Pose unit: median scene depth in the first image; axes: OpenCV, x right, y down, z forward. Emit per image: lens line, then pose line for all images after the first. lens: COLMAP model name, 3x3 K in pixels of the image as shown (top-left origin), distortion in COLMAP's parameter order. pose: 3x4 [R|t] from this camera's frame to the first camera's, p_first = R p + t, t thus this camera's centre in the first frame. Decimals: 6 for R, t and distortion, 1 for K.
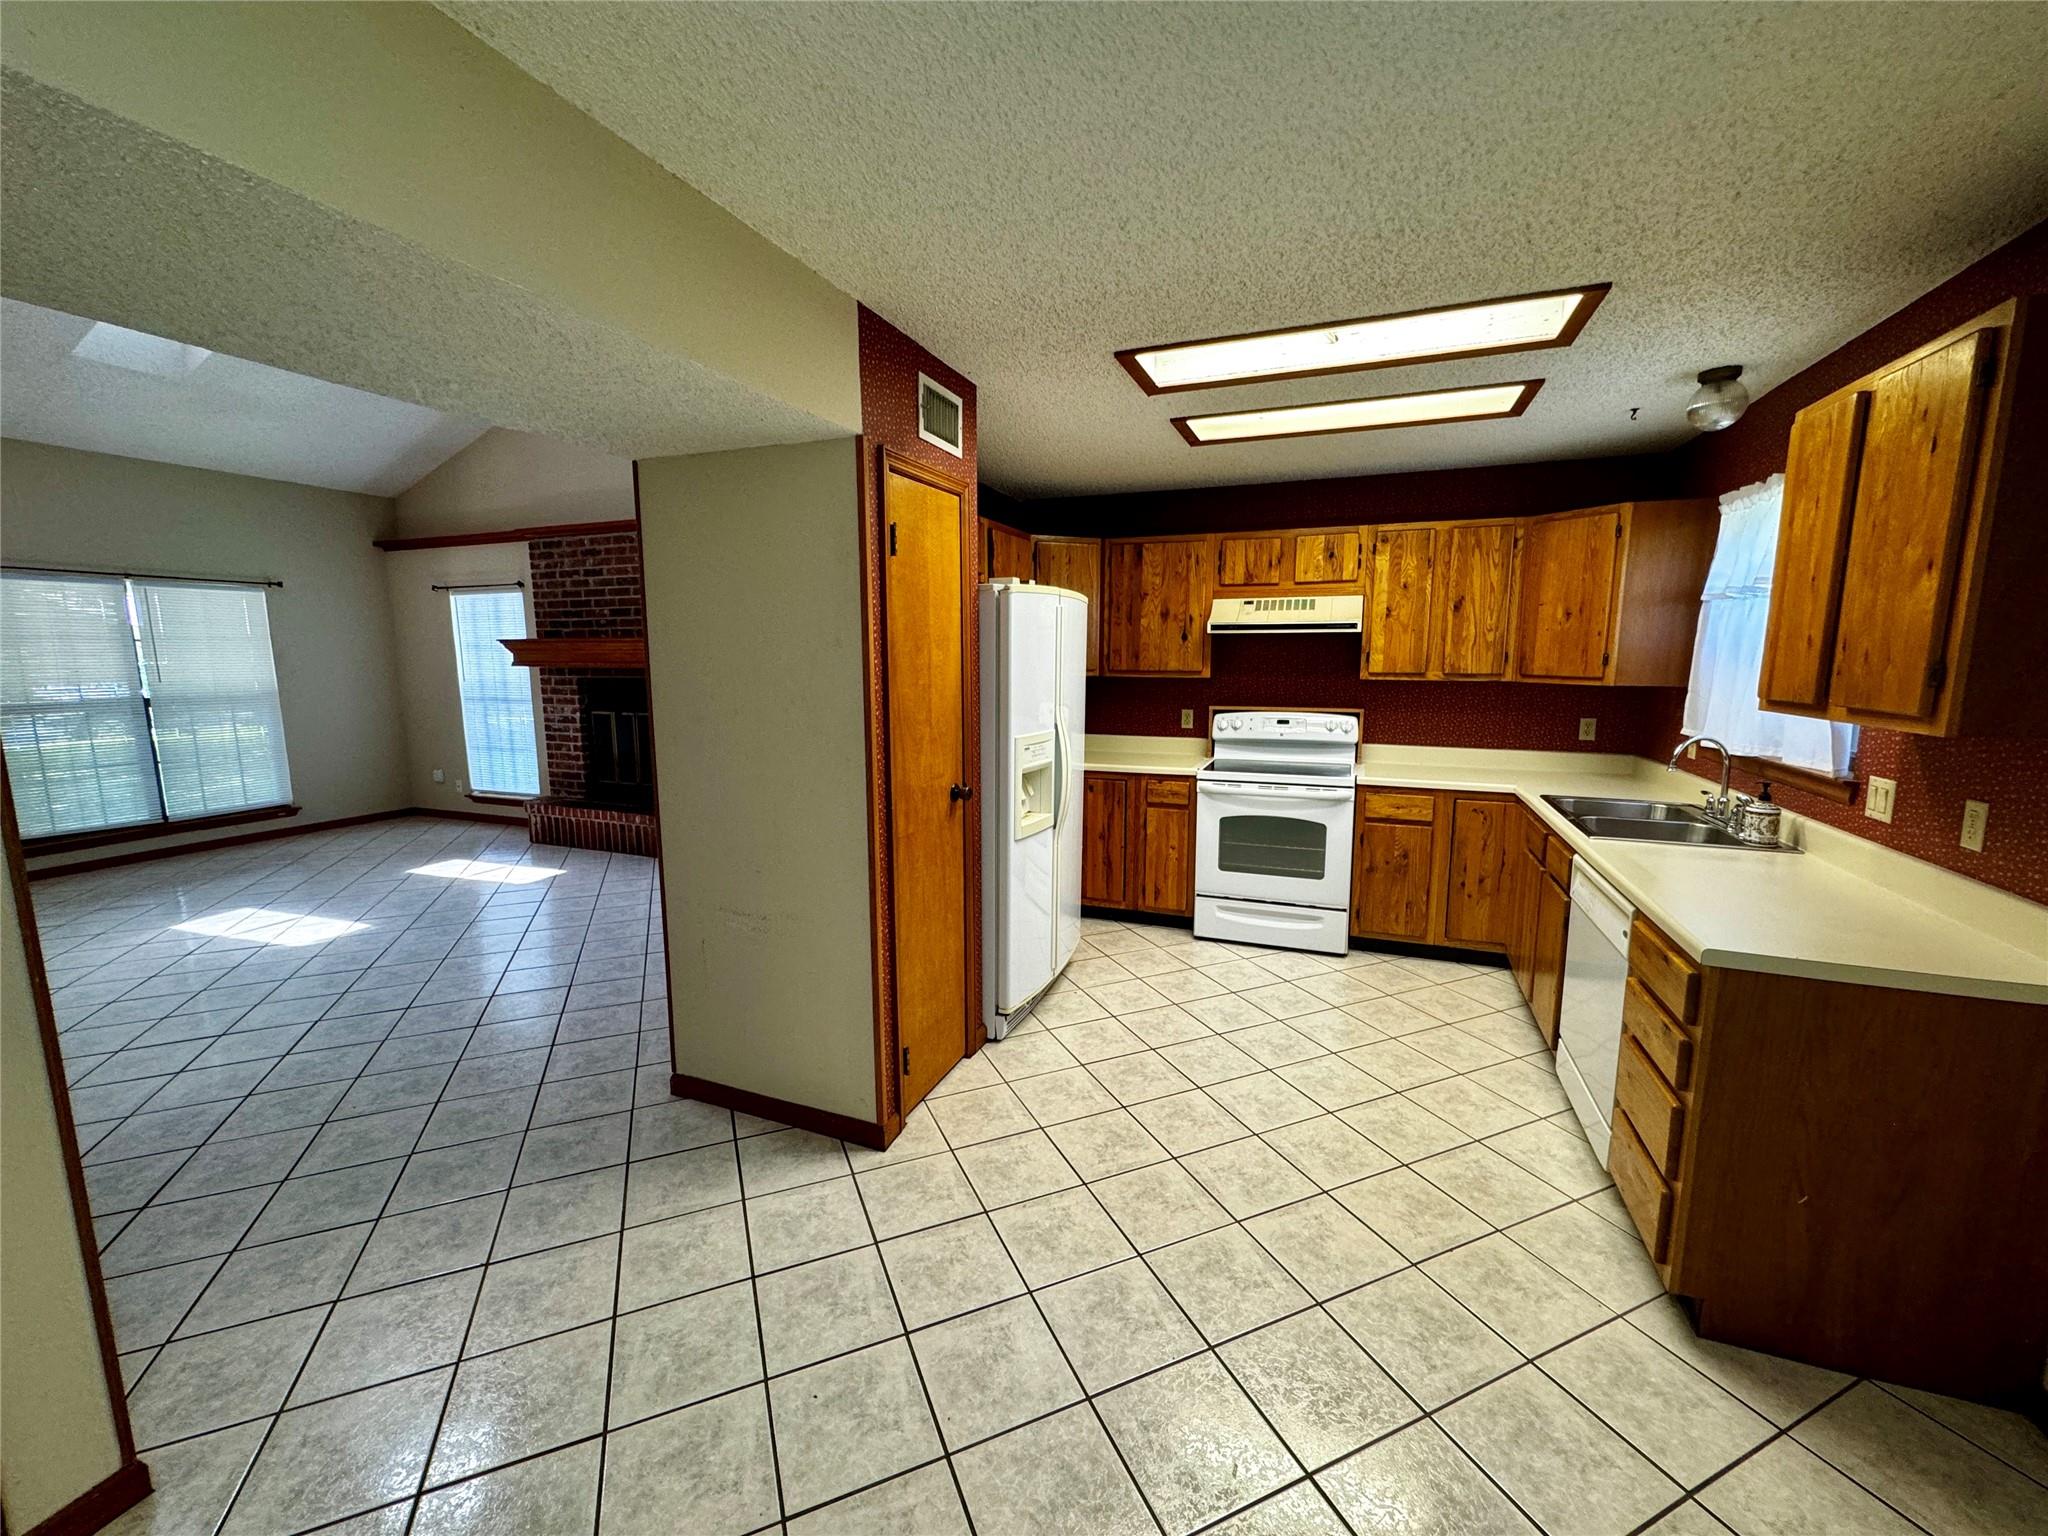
lens RADIAL K [[817.3, 0, 1022.2], [0, 817.3, 769.9], [0, 0, 1]] dist [-0.001137, 0.000483]
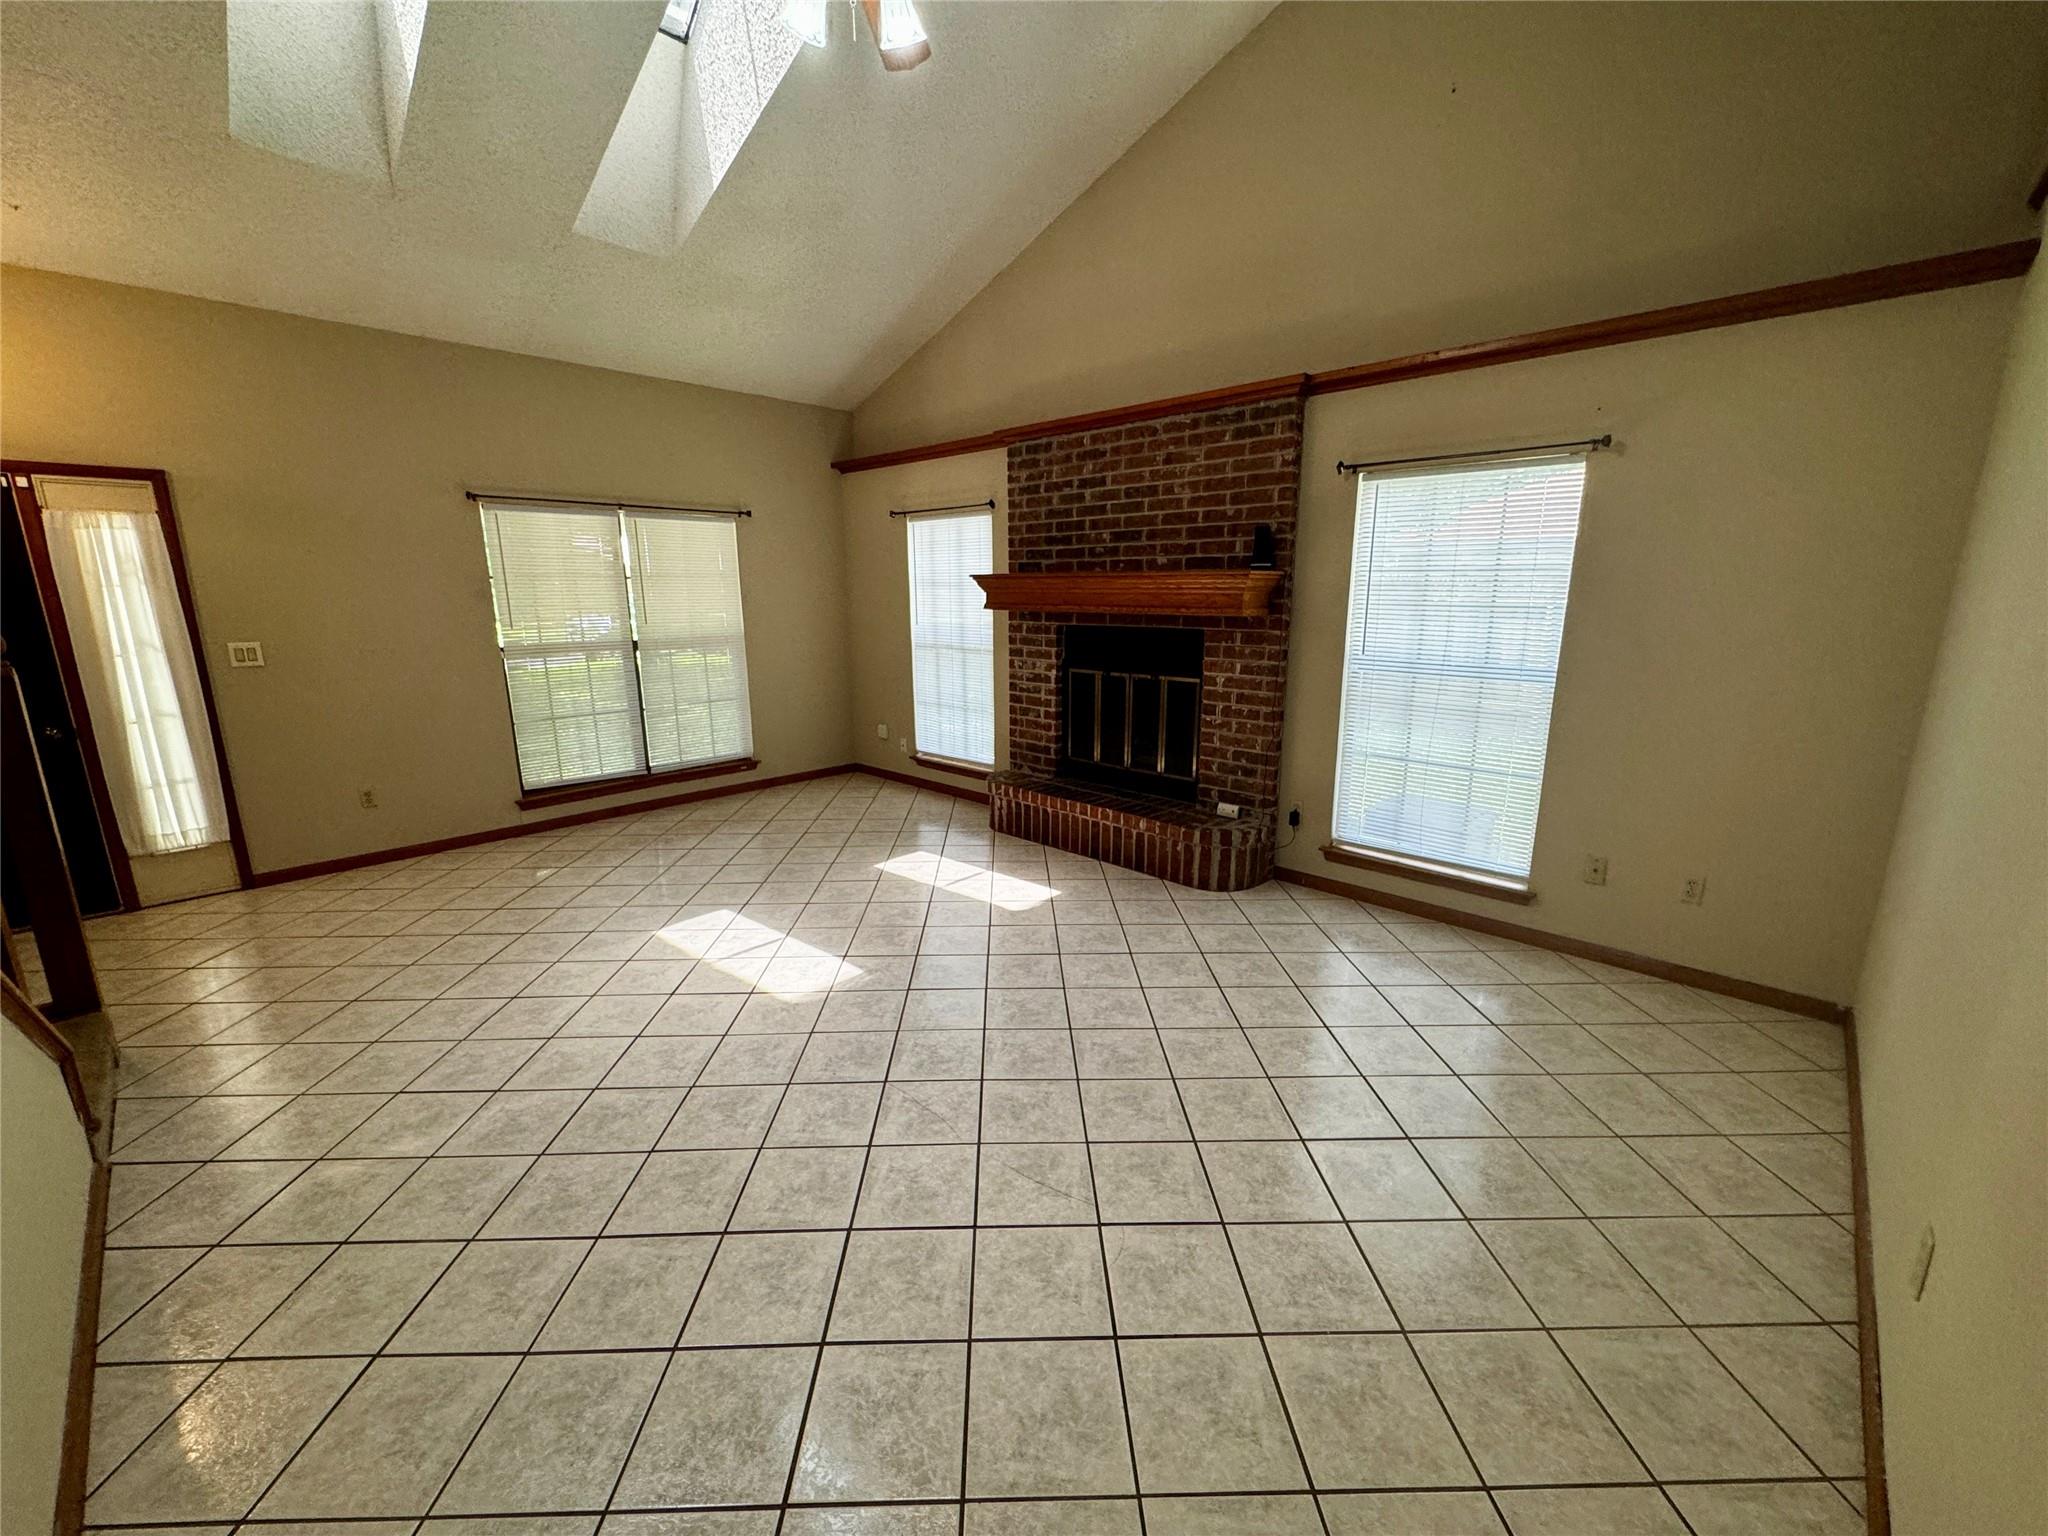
lens RADIAL K [[817.3, 0, 1021.3], [0, 817.3, 768.9], [0, 0, 1]] dist [-0.001137, 0.000483]
pose [[0.928067, 0.080574, -0.363592, -0.440296], [-0.052081, 0.994801, 0.087519, -0.066678], [0.368753, -0.062287, 0.927438, 0.407268]]
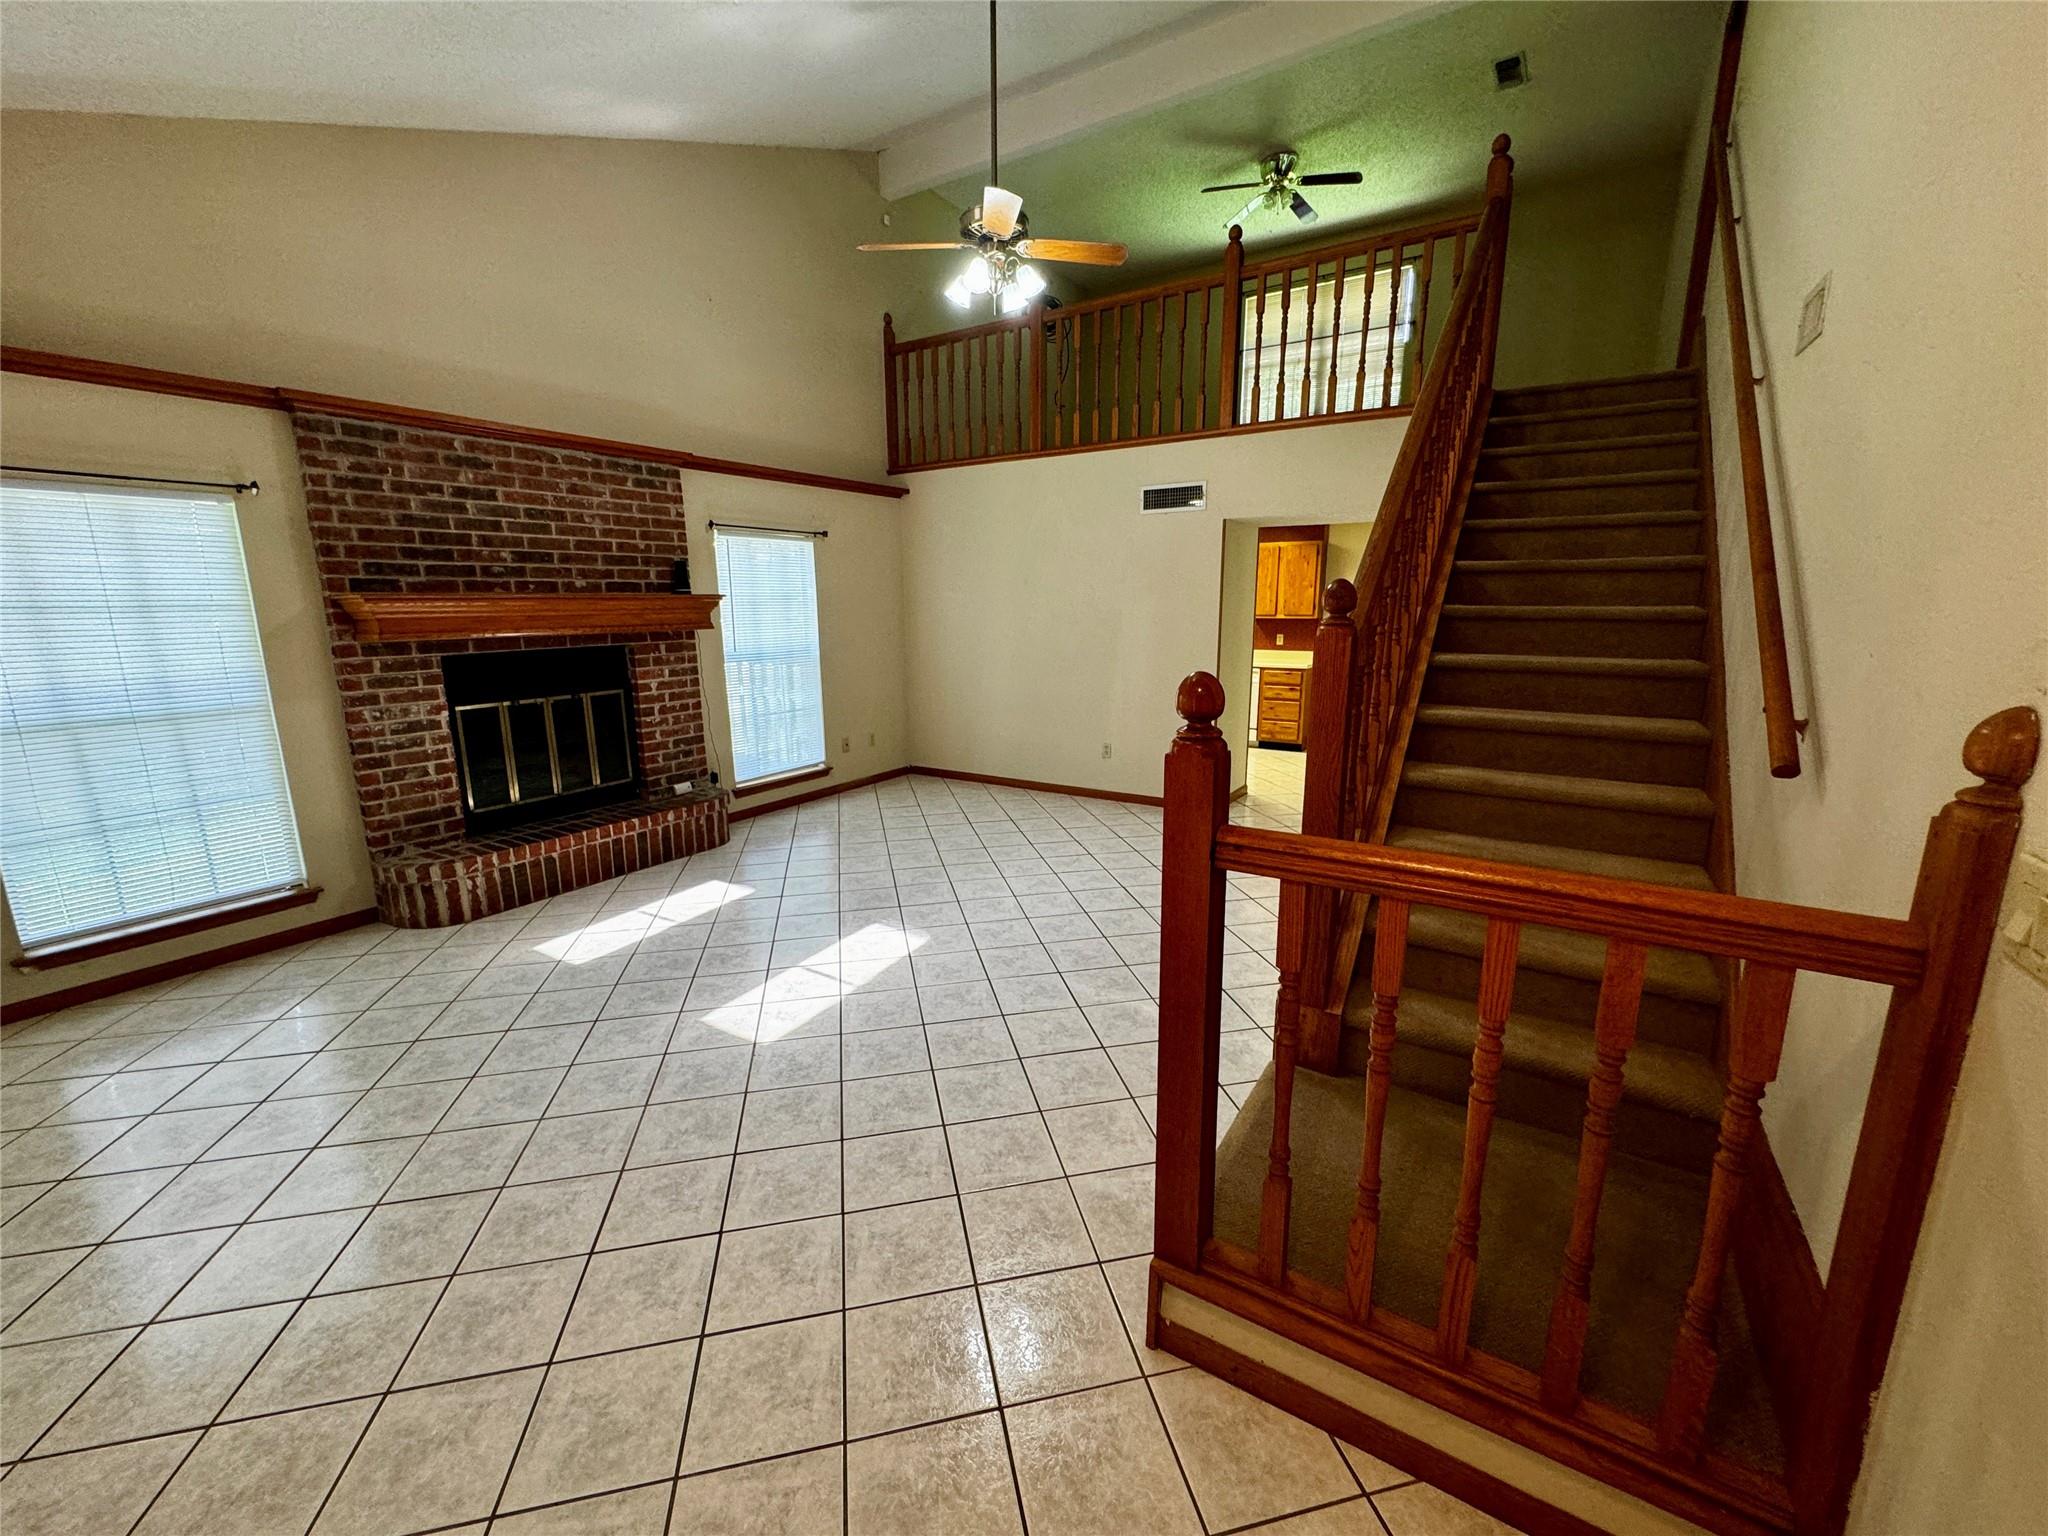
lens RADIAL K [[817.3, 0, 1022.6], [0, 817.3, 766.8], [0, 0, 1]] dist [-0.001137, 0.000483]
pose [[0.183609, -0.197634, 0.962927, -1.688265], [0.148338, 0.973933, 0.171608, -0.109723], [-0.971743, 0.111330, 0.208139, 0.679562]]
